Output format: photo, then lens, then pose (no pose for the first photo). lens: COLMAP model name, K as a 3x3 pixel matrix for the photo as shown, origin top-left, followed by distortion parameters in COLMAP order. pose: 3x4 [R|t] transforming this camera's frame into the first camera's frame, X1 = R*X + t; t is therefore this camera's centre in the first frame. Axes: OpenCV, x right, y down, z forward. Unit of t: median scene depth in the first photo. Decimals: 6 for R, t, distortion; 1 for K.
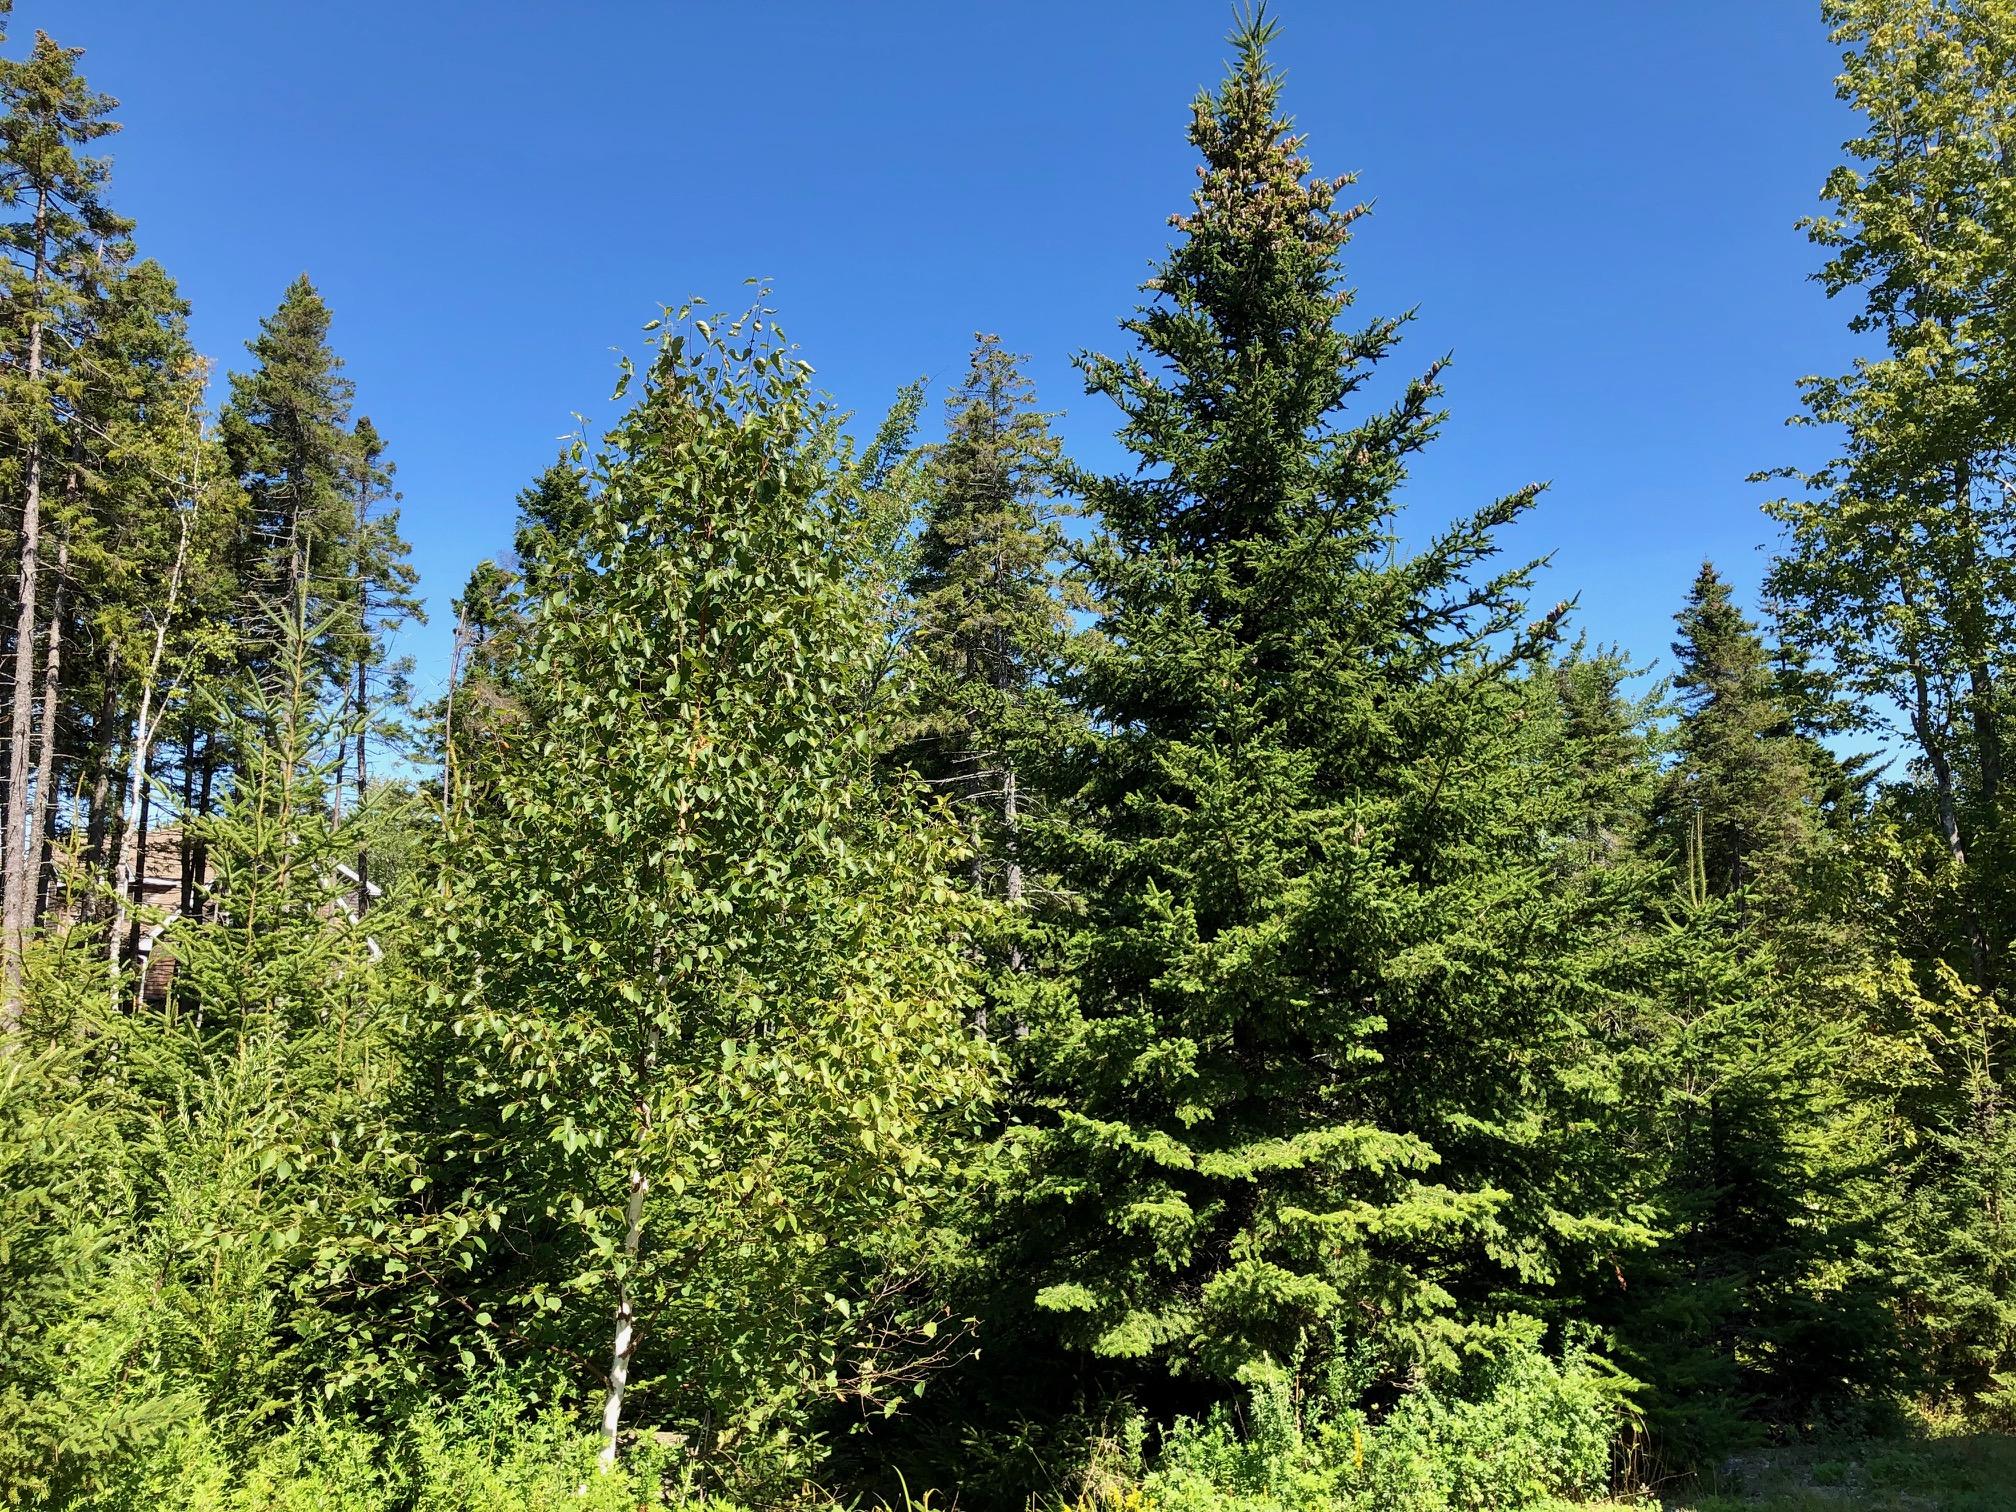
lens RADIAL K [[1669.0, 0, 1093.1], [0, 1669.0, 759.7], [0, 0, 1]] dist [0.197930, -0.309677]
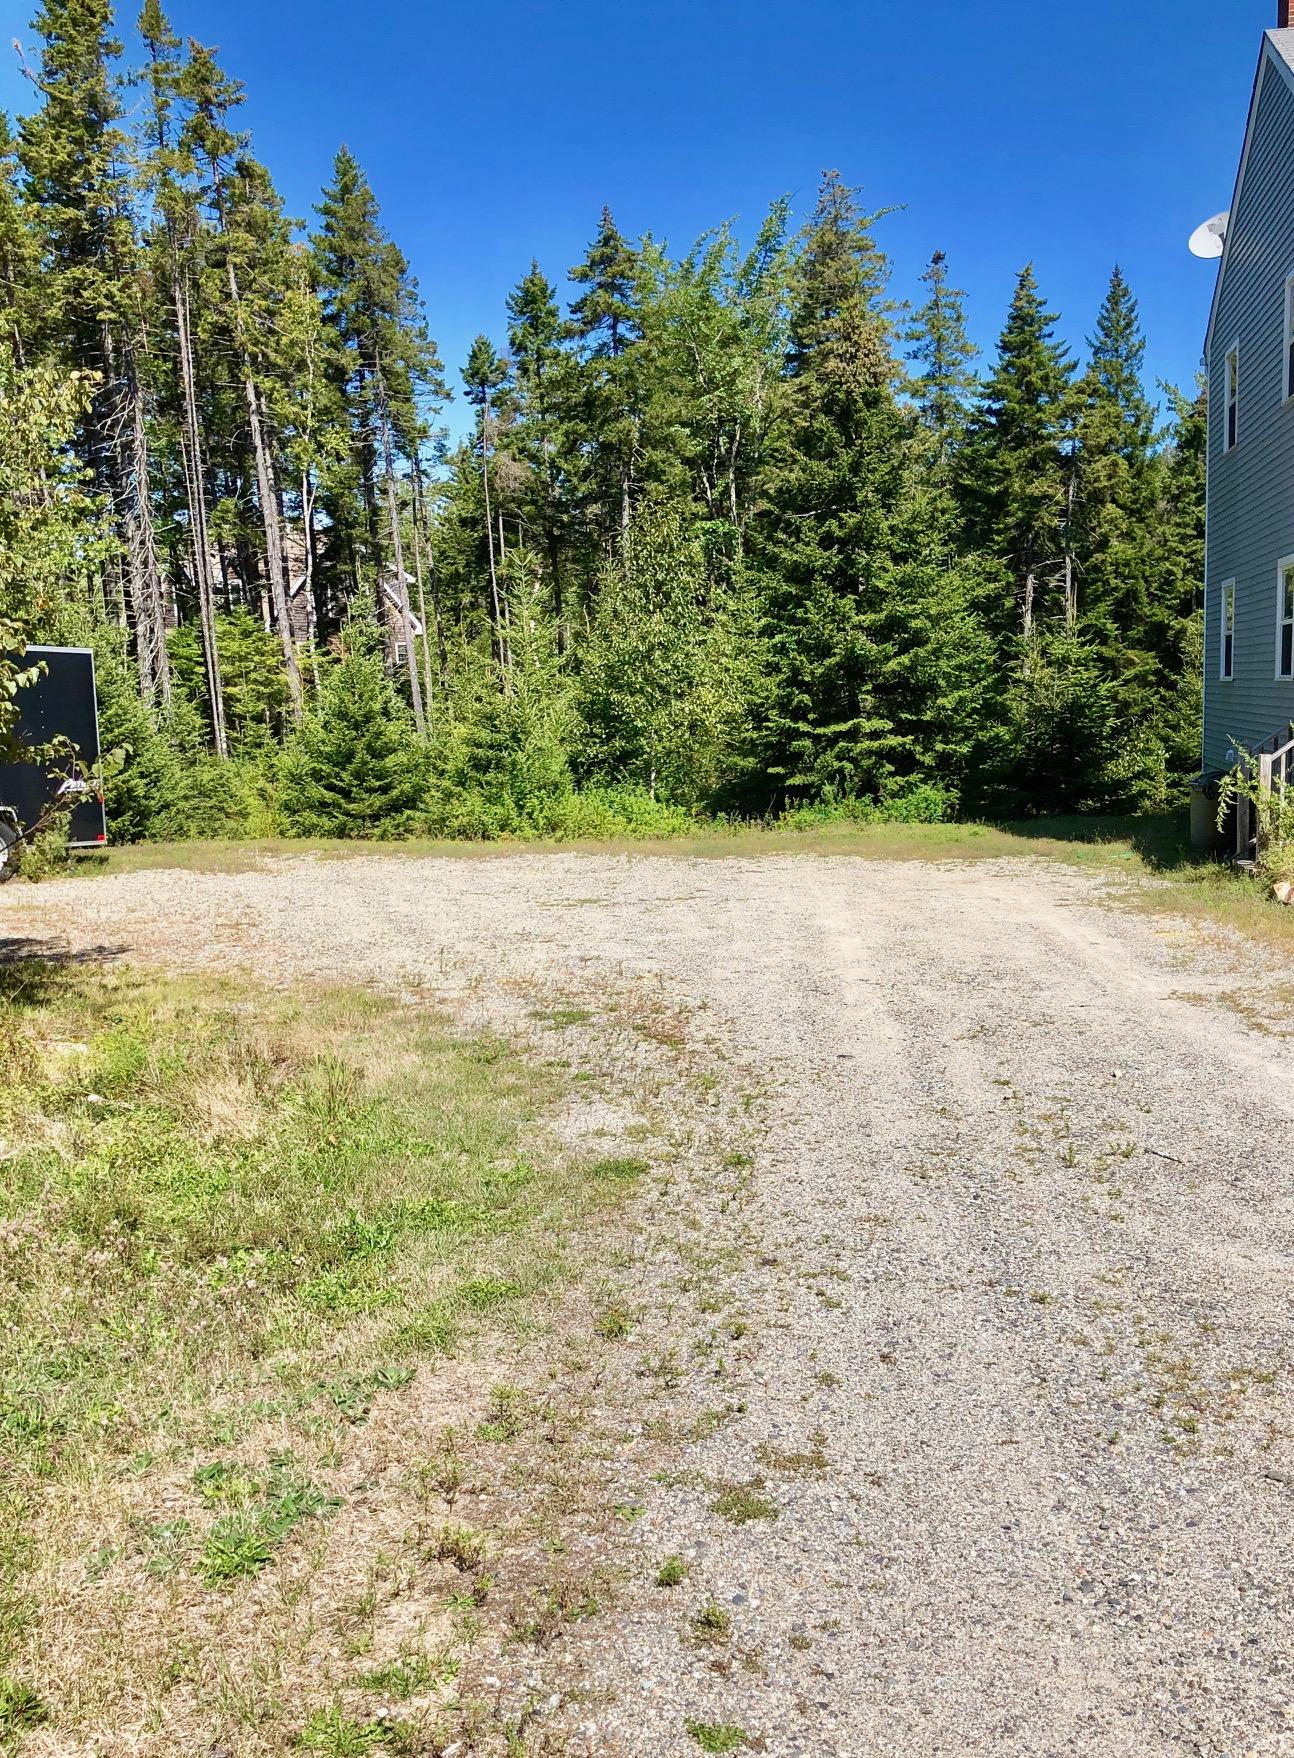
lens RADIAL K [[1474.4, 0, 647.0], [0, 1474.4, 879.0], [0, 0, 1]] dist [0.002563, 0.002741]
pose [[0.971943, -0.006783, -0.235118, 0.419456], [0.075612, 0.955540, 0.285003, -0.331675], [0.222731, -0.294784, 0.929243, -1.842876]]
